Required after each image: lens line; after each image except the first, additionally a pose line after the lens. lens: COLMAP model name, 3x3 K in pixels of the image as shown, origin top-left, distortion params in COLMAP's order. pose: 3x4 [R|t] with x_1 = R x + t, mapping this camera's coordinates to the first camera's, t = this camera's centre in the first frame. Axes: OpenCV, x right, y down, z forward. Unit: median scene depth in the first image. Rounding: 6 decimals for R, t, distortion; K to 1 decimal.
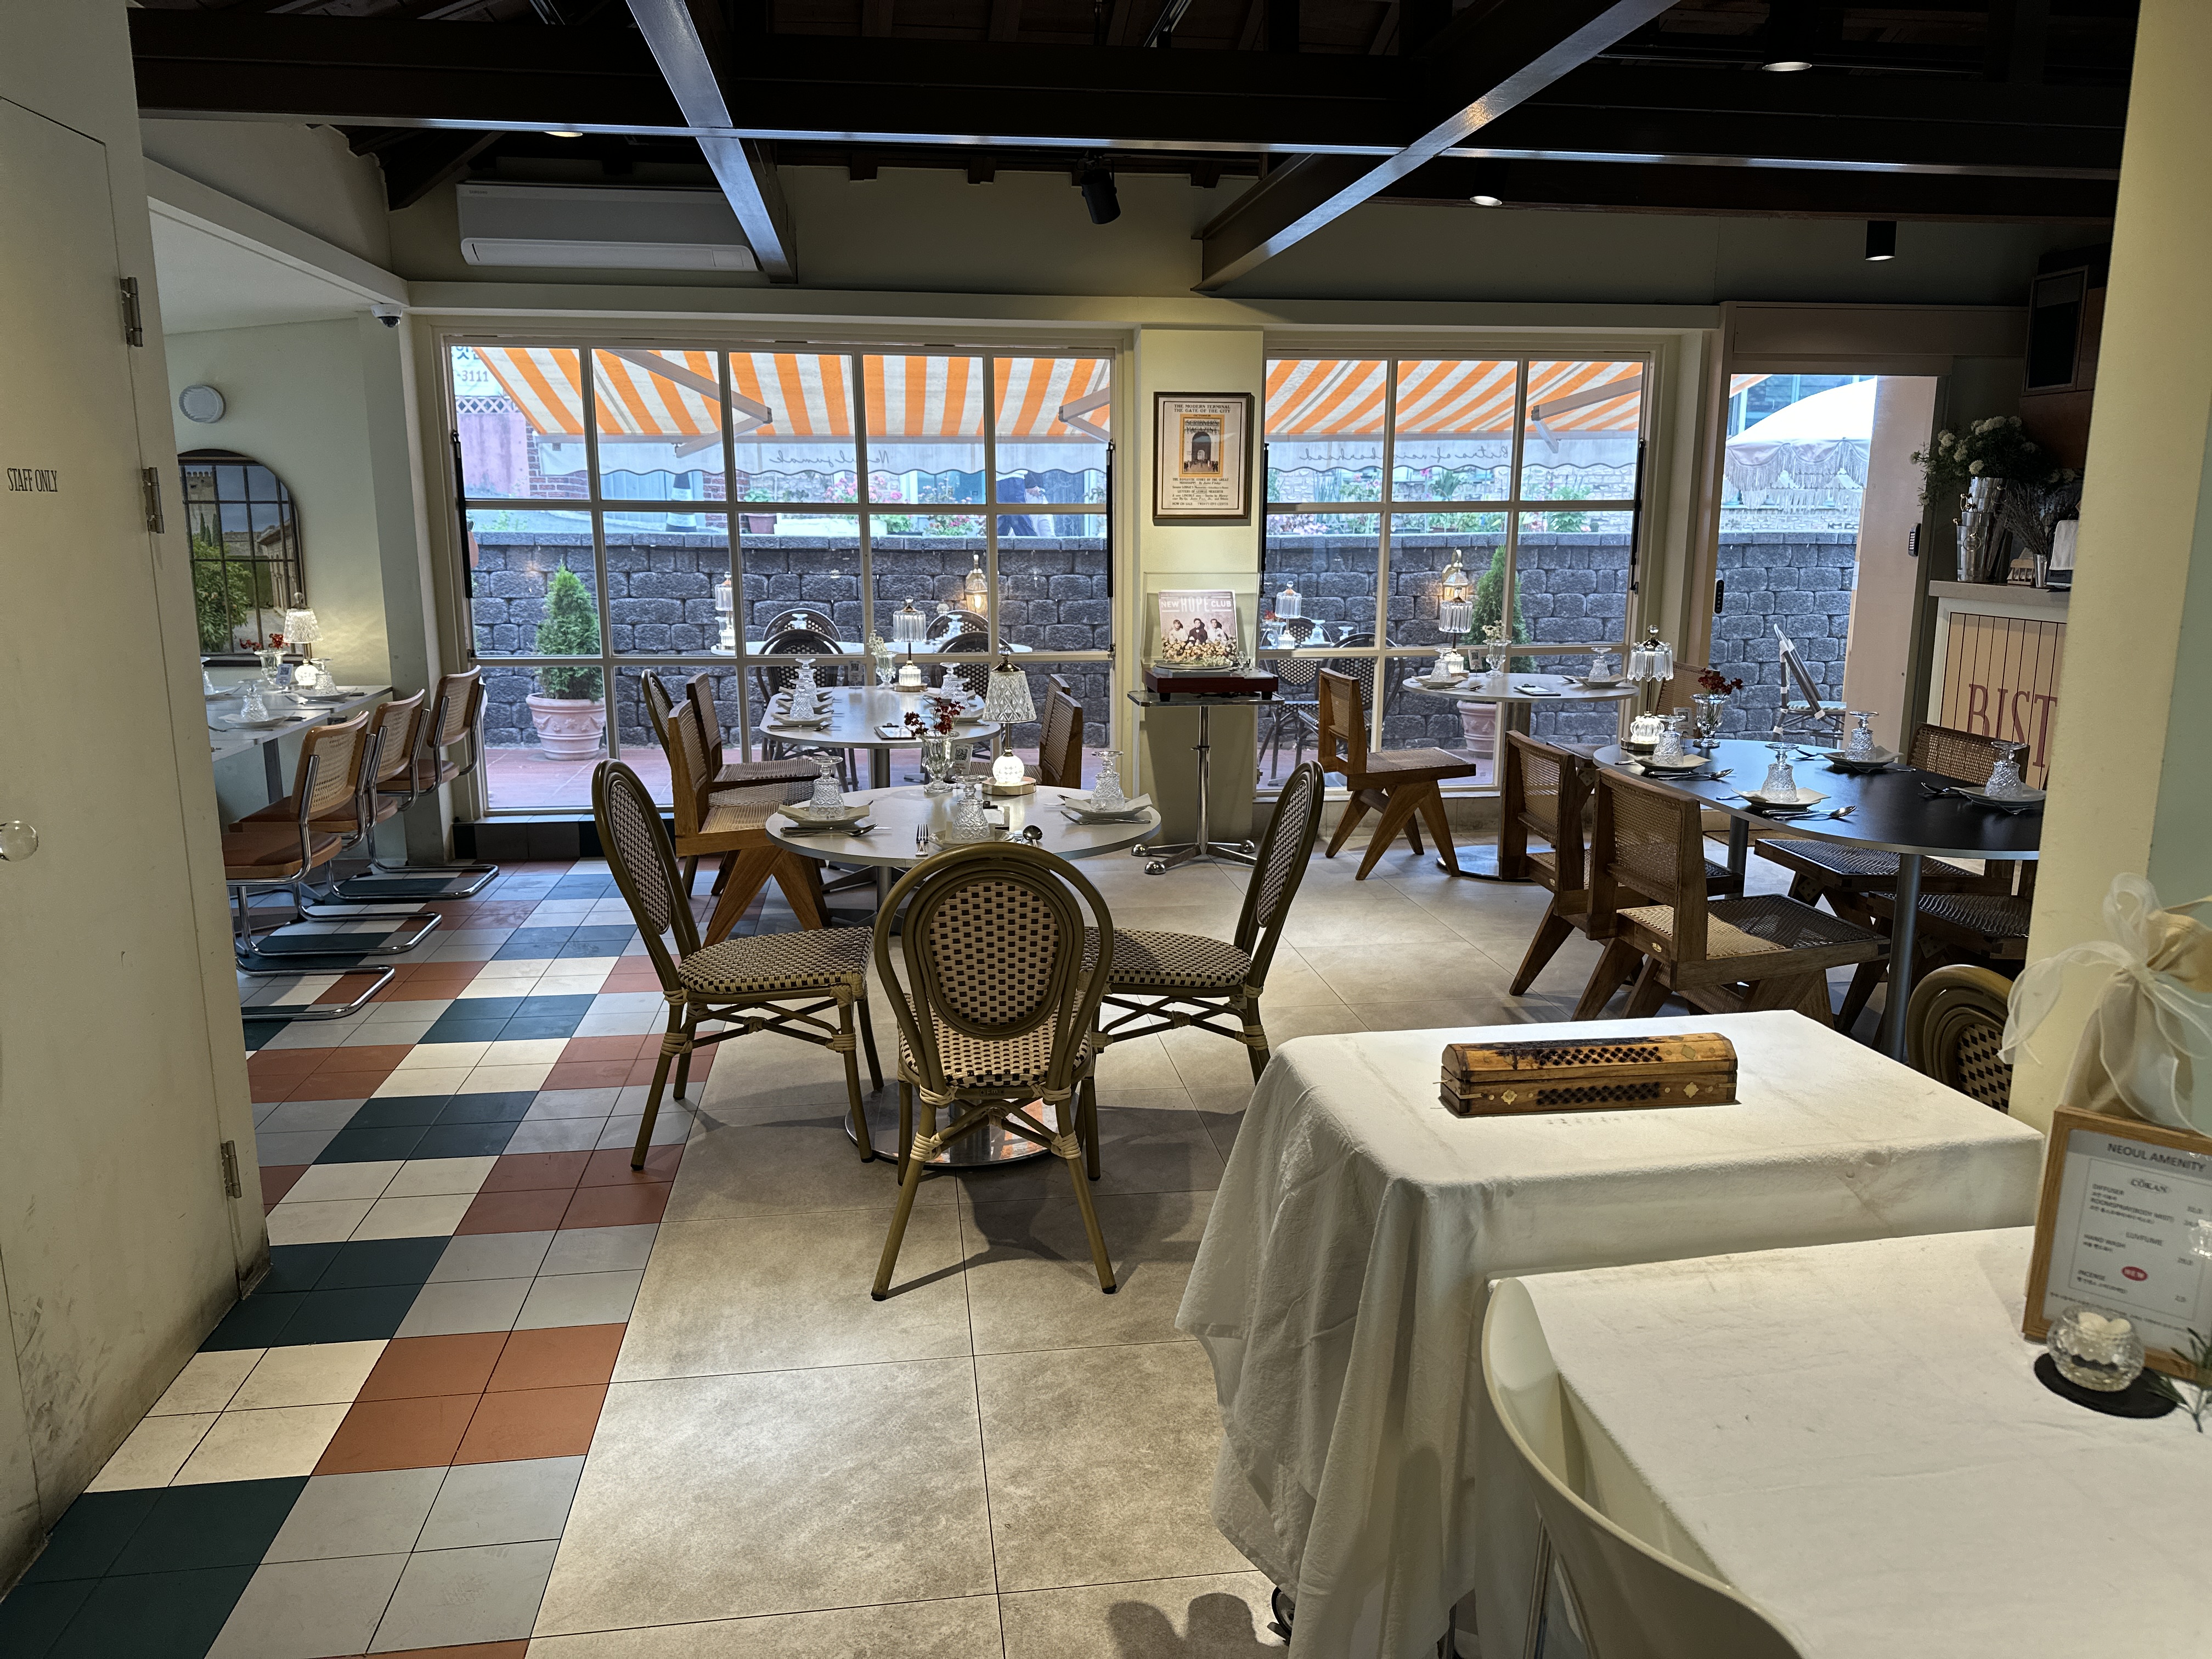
lens RADIAL K [[1570.6, 0, 1138.5], [0, 1570.6, 829.6], [0, 0, 1]] dist [0.149663, -0.258372]
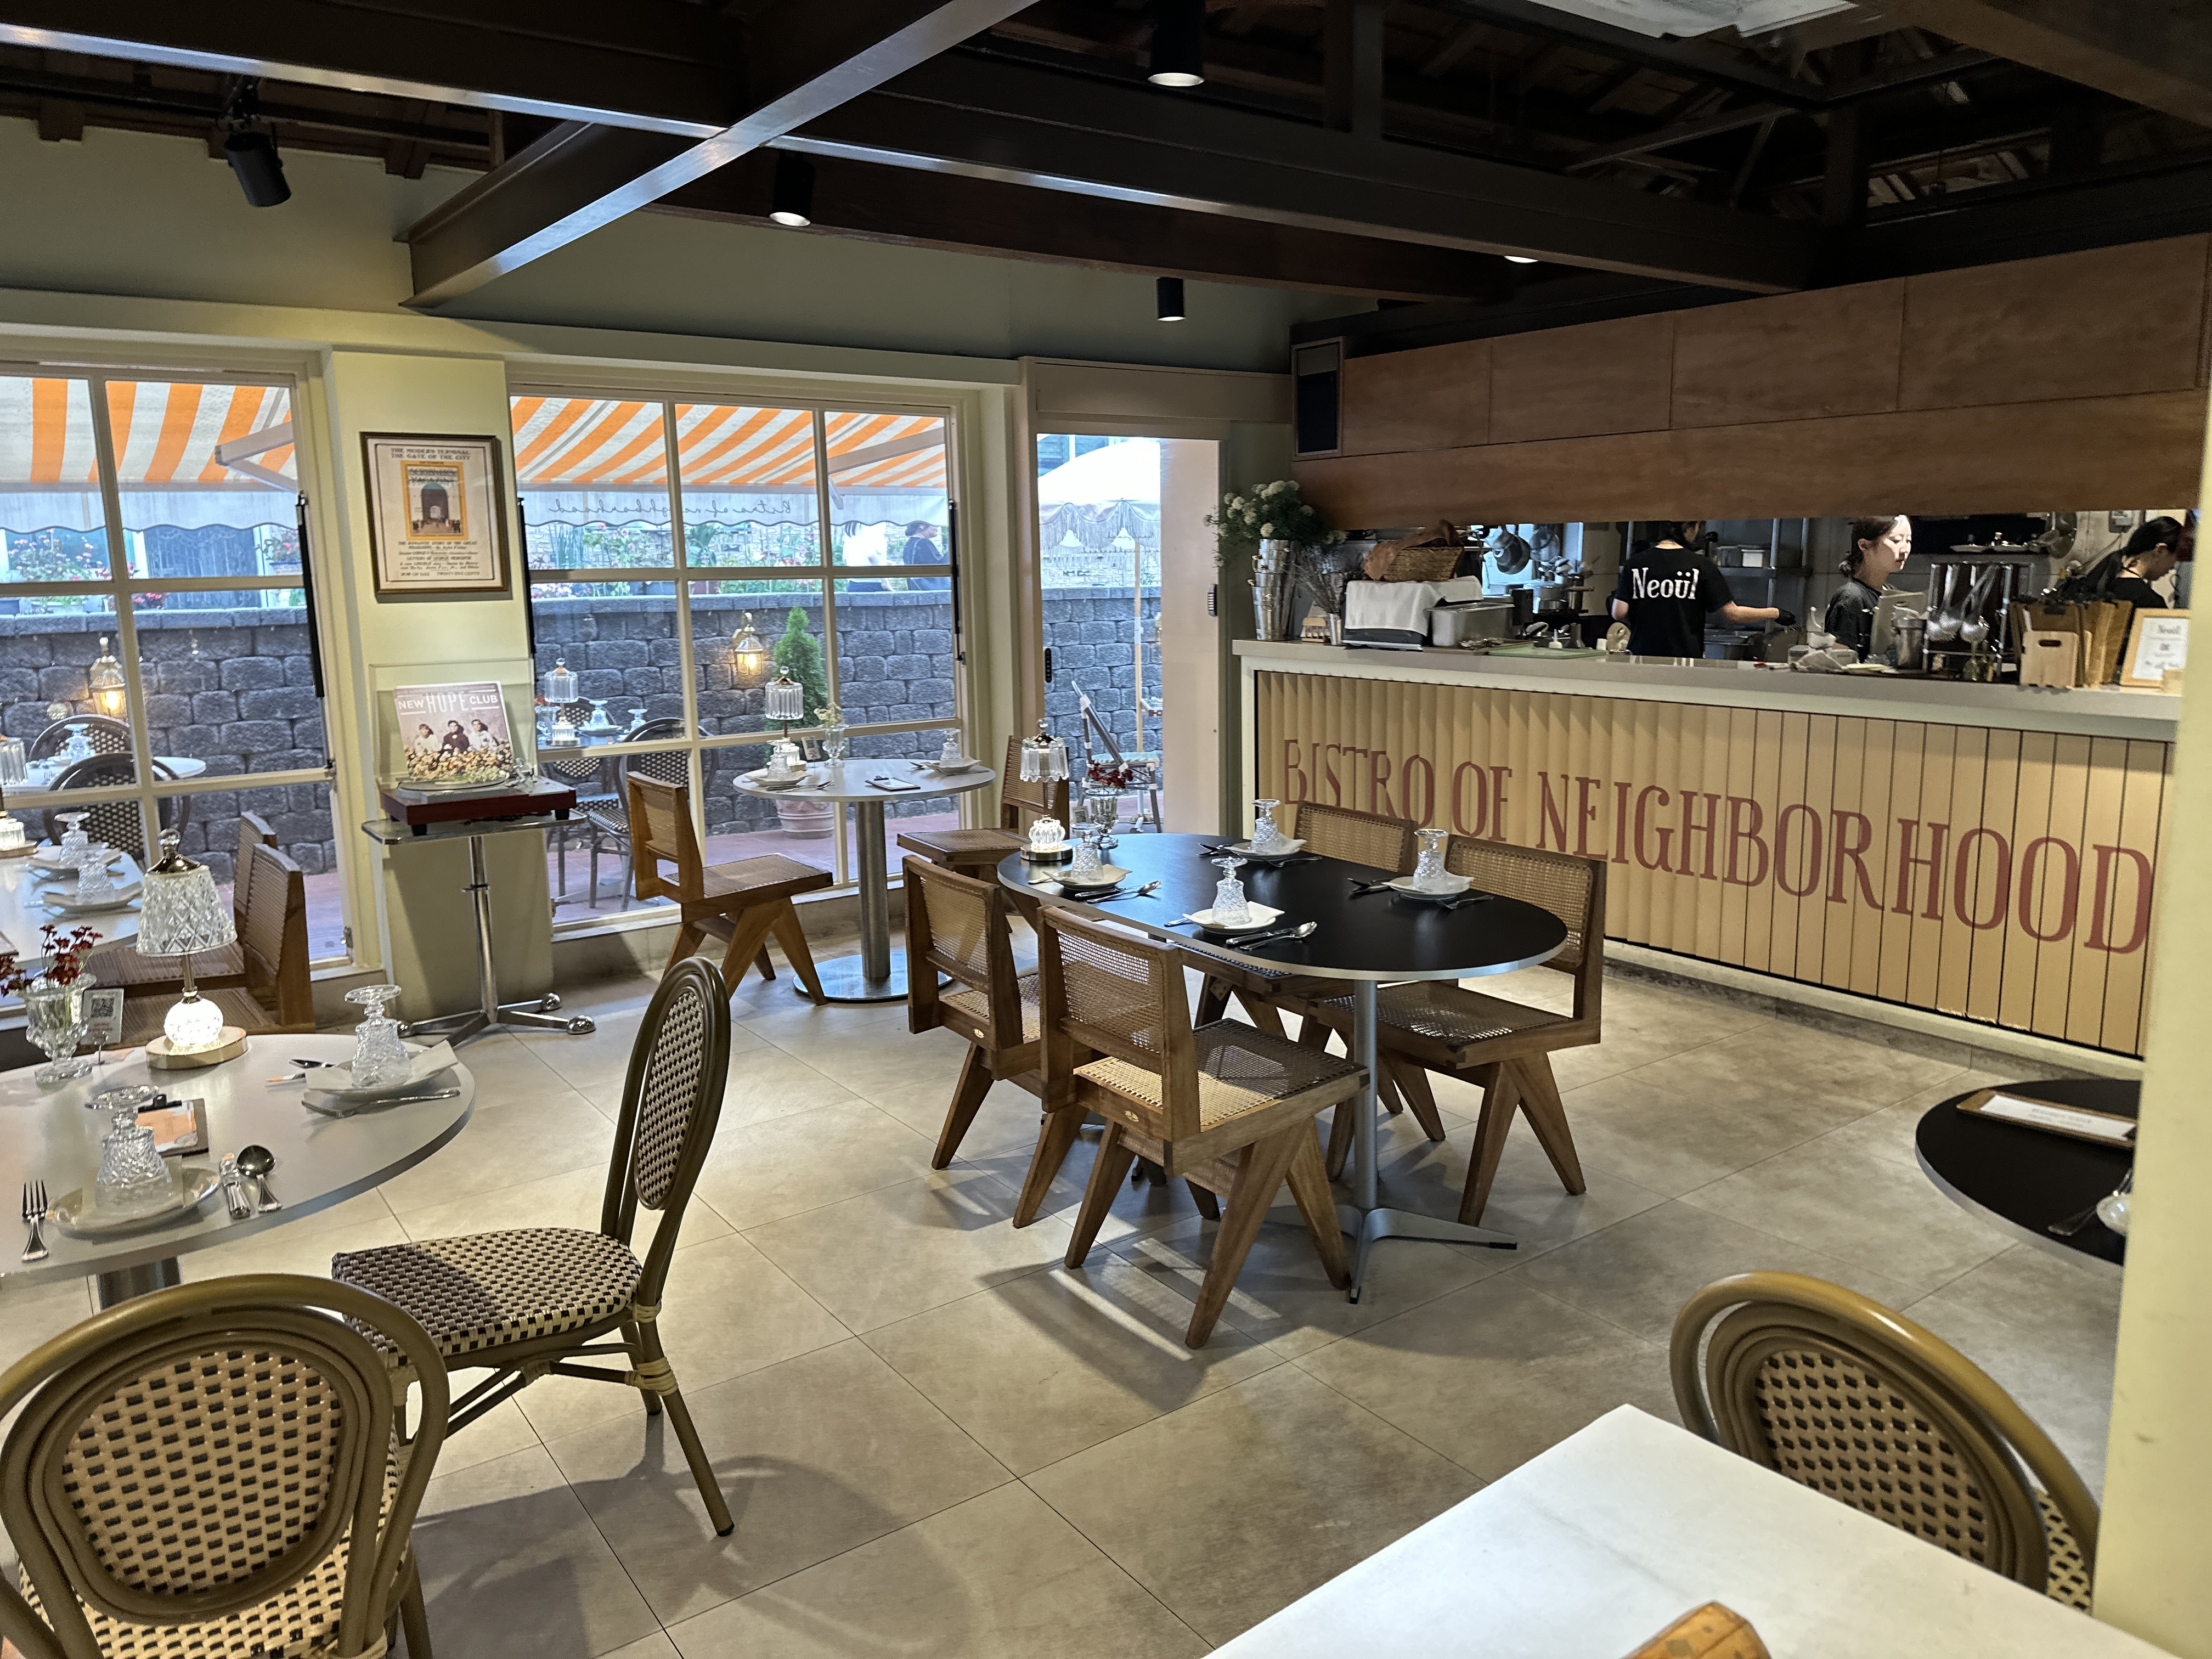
lens RADIAL K [[1586.5, 0, 1187.6], [0, 1586.5, 829.9], [0, 0, 1]] dist [0.039532, -0.053895]
pose [[0.881956, -0.091377, 0.462390, -0.010819], [0.104009, 0.994575, -0.001837, -0.038589], [-0.459713, 0.049713, 0.886675, 0.131889]]
